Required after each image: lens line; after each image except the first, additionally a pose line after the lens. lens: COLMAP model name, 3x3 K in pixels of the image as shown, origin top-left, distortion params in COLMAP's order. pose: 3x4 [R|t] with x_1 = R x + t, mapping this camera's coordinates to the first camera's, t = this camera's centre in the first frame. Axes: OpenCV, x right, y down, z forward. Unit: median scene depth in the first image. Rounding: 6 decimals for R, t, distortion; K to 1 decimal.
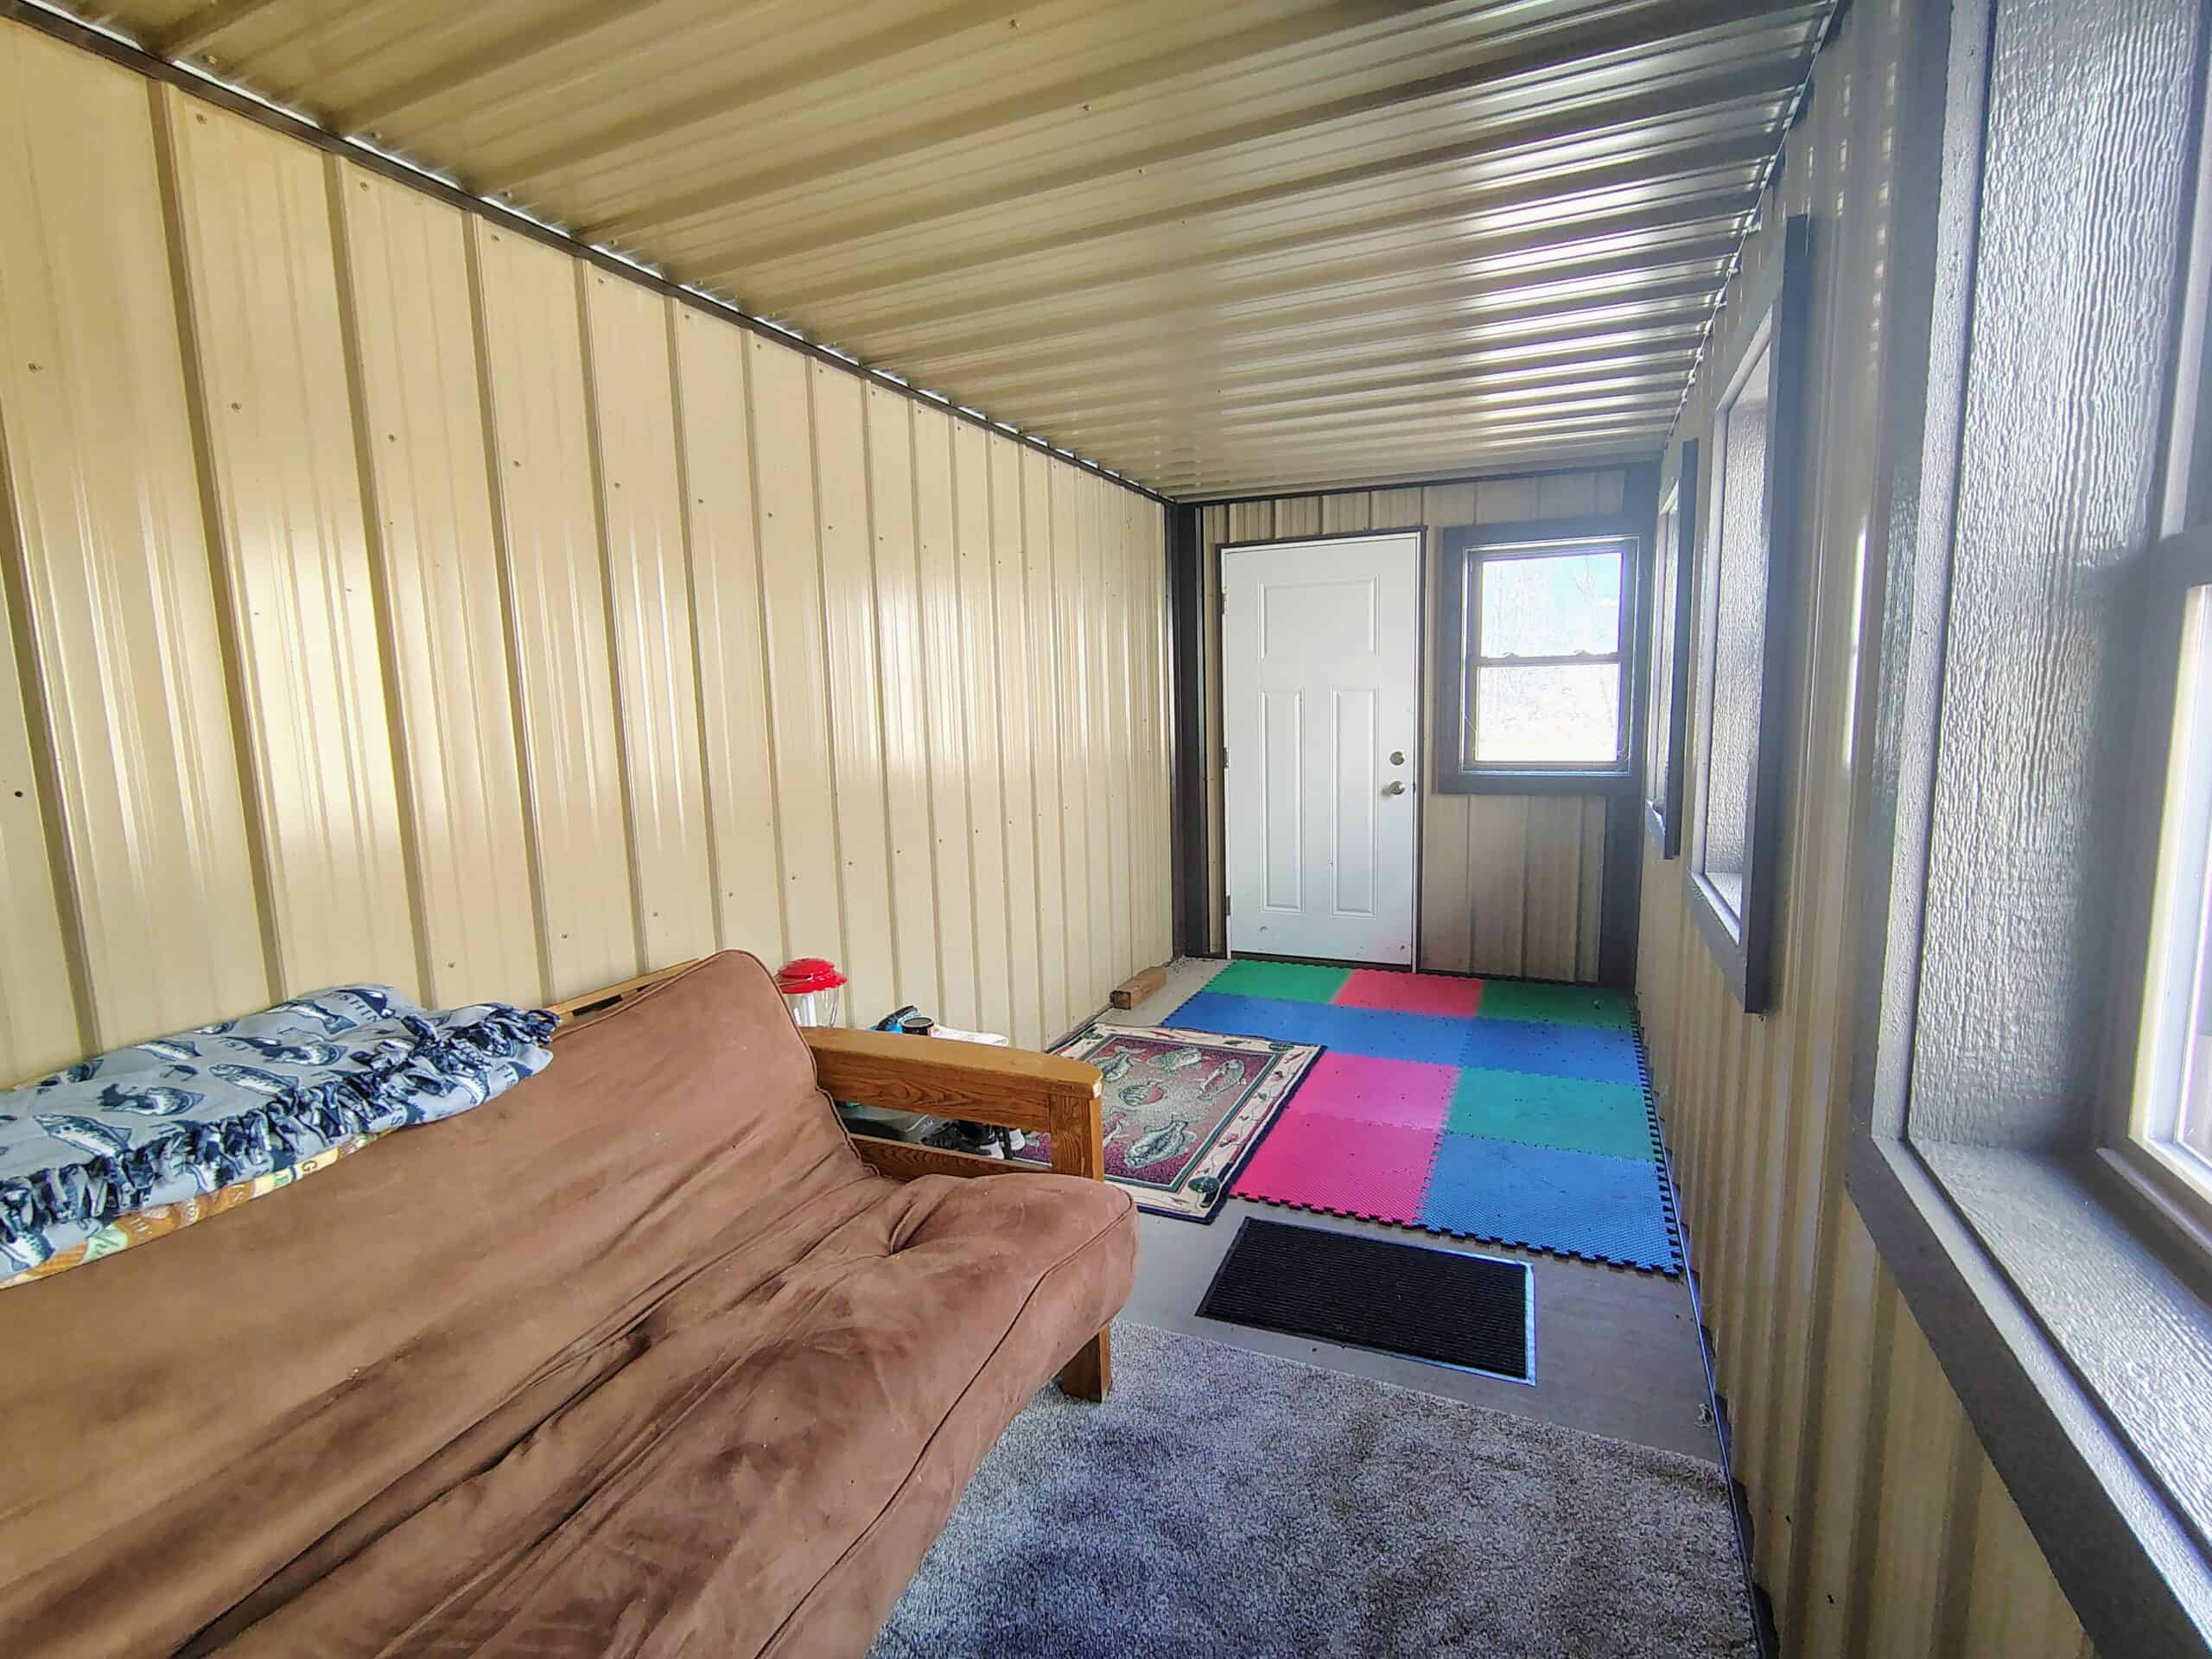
lens RADIAL K [[1044.0, 0, 1108.6], [0, 1044.0, 838.4], [0, 0, 1]] dist [-0.010524, 0.001884]
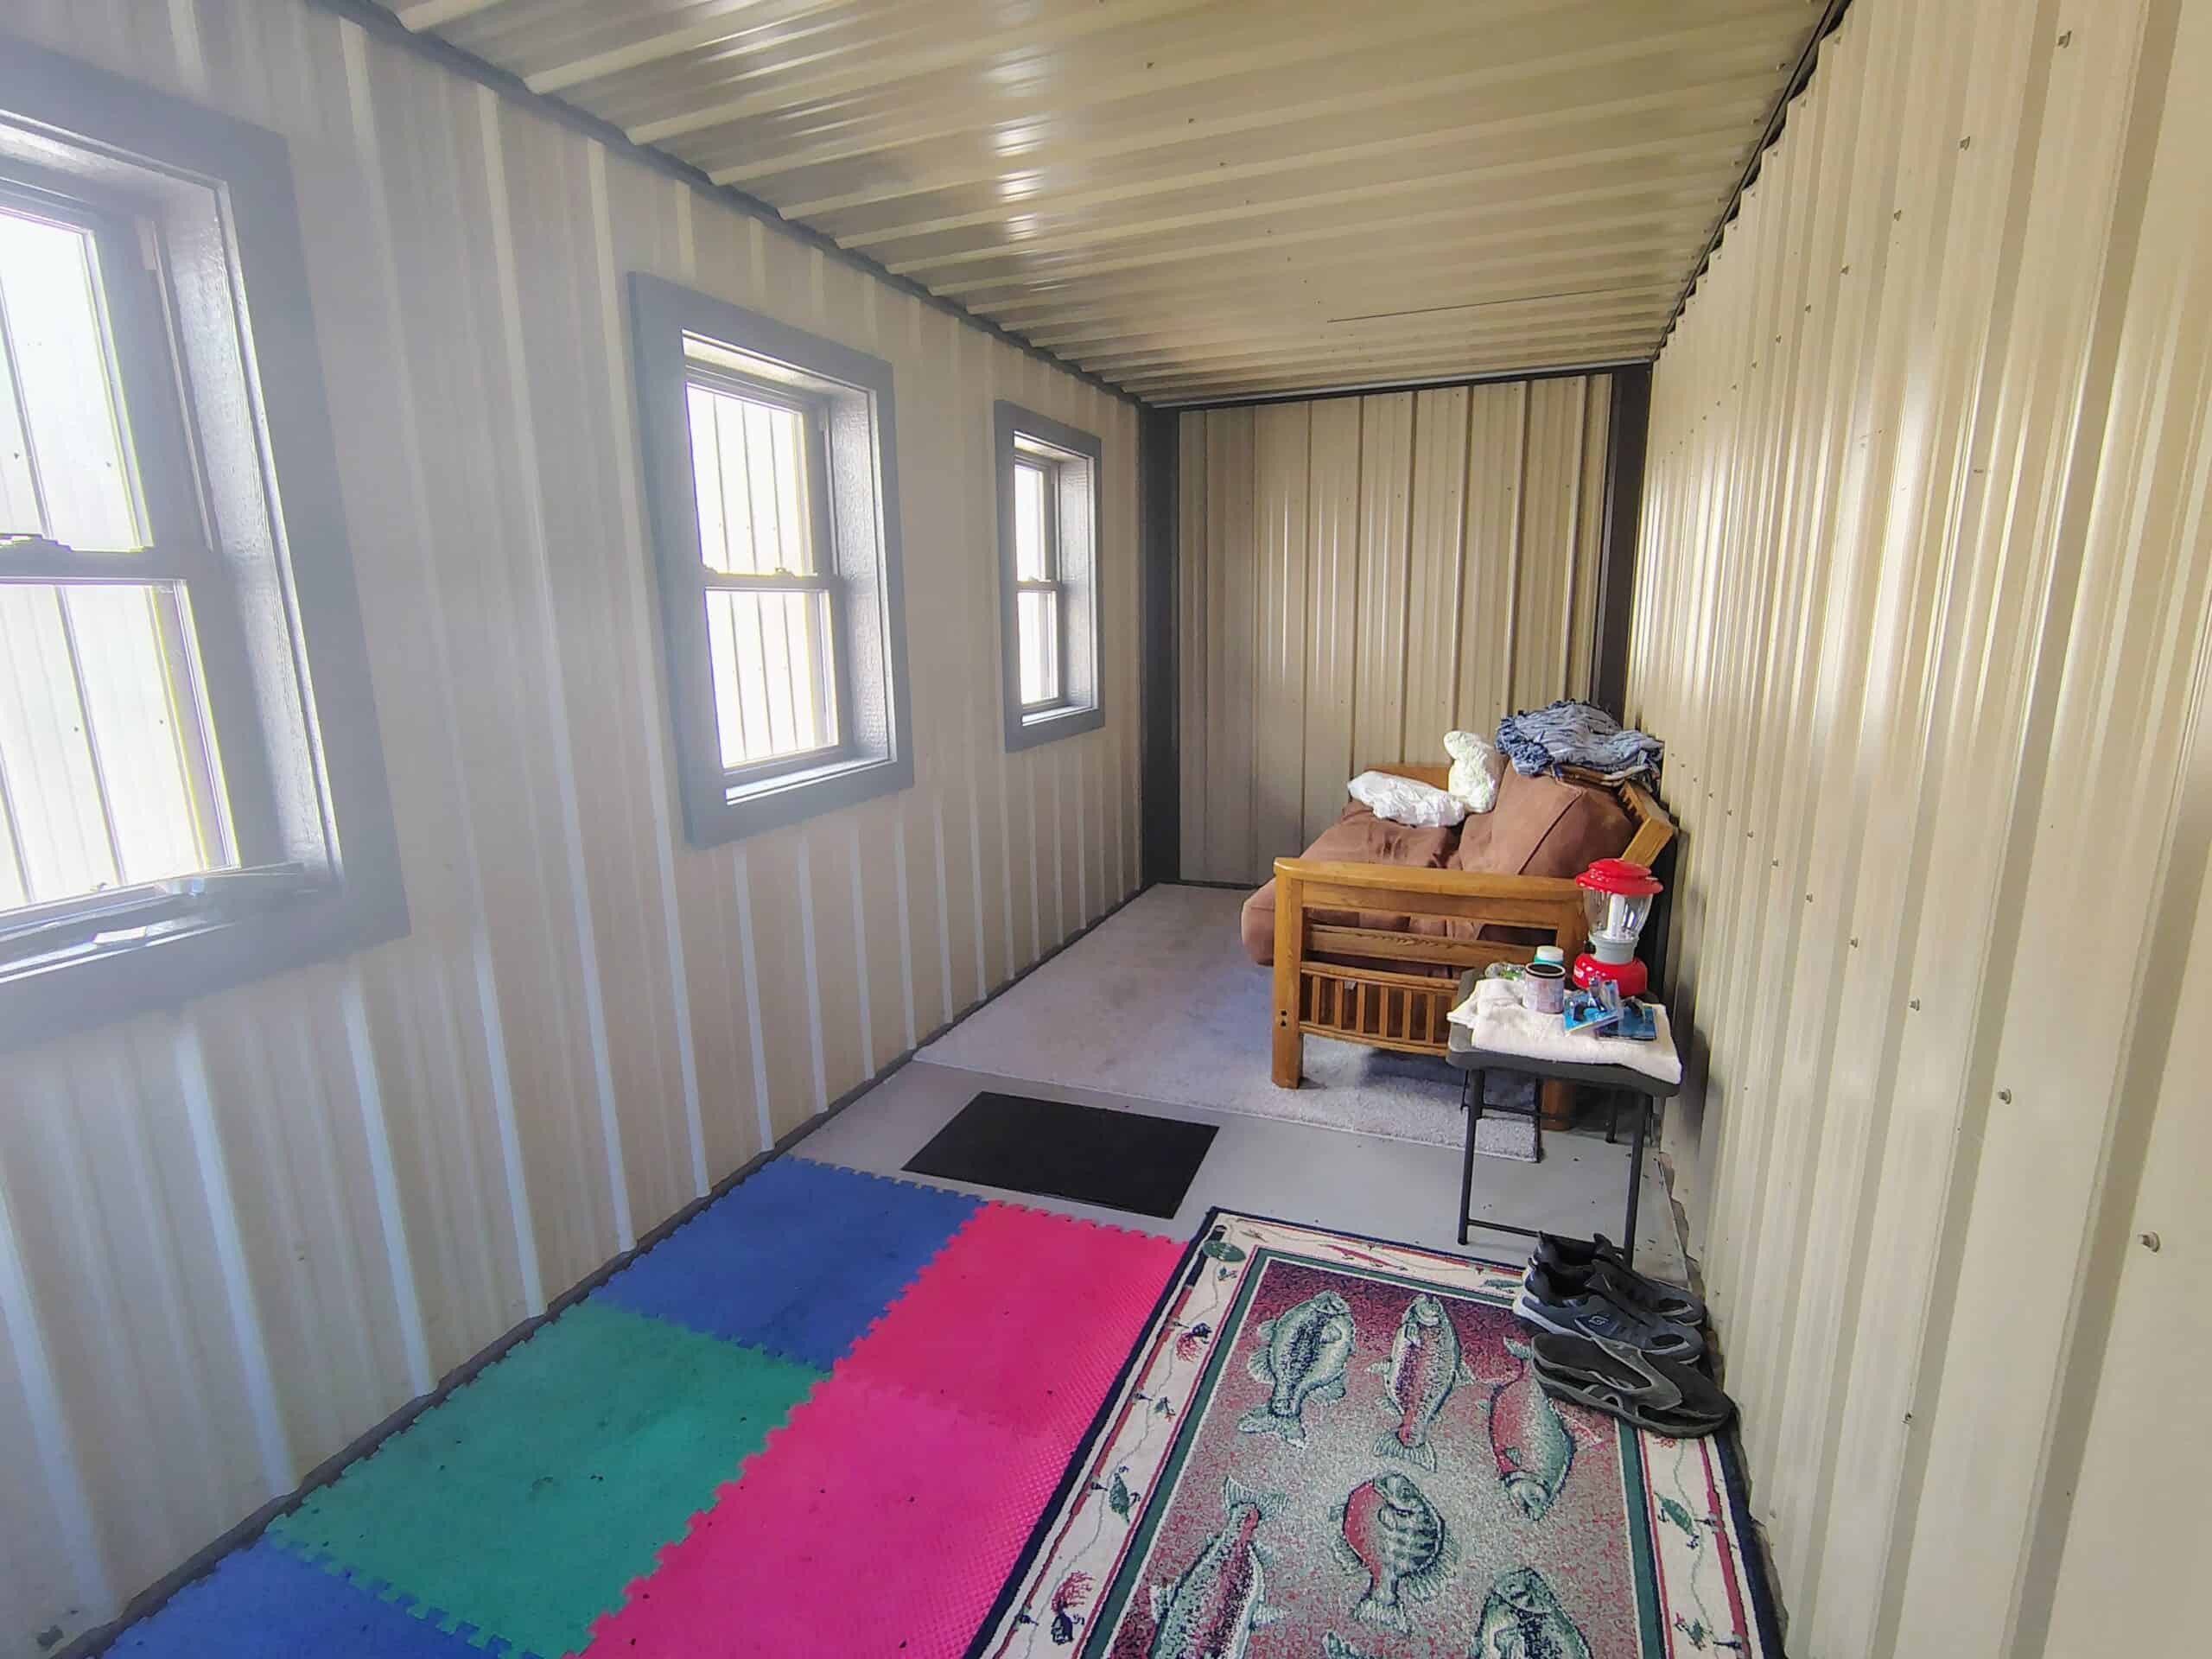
lens RADIAL K [[1044.0, 0, 1097.8], [0, 1044.0, 828.2], [0, 0, 1]] dist [-0.010524, 0.001884]
pose [[-0.997661, 0.066692, -0.014963, 0.171692], [0.057824, 0.940267, 0.335491, -0.219596], [0.036444, 0.333841, -0.941925, 1.583804]]
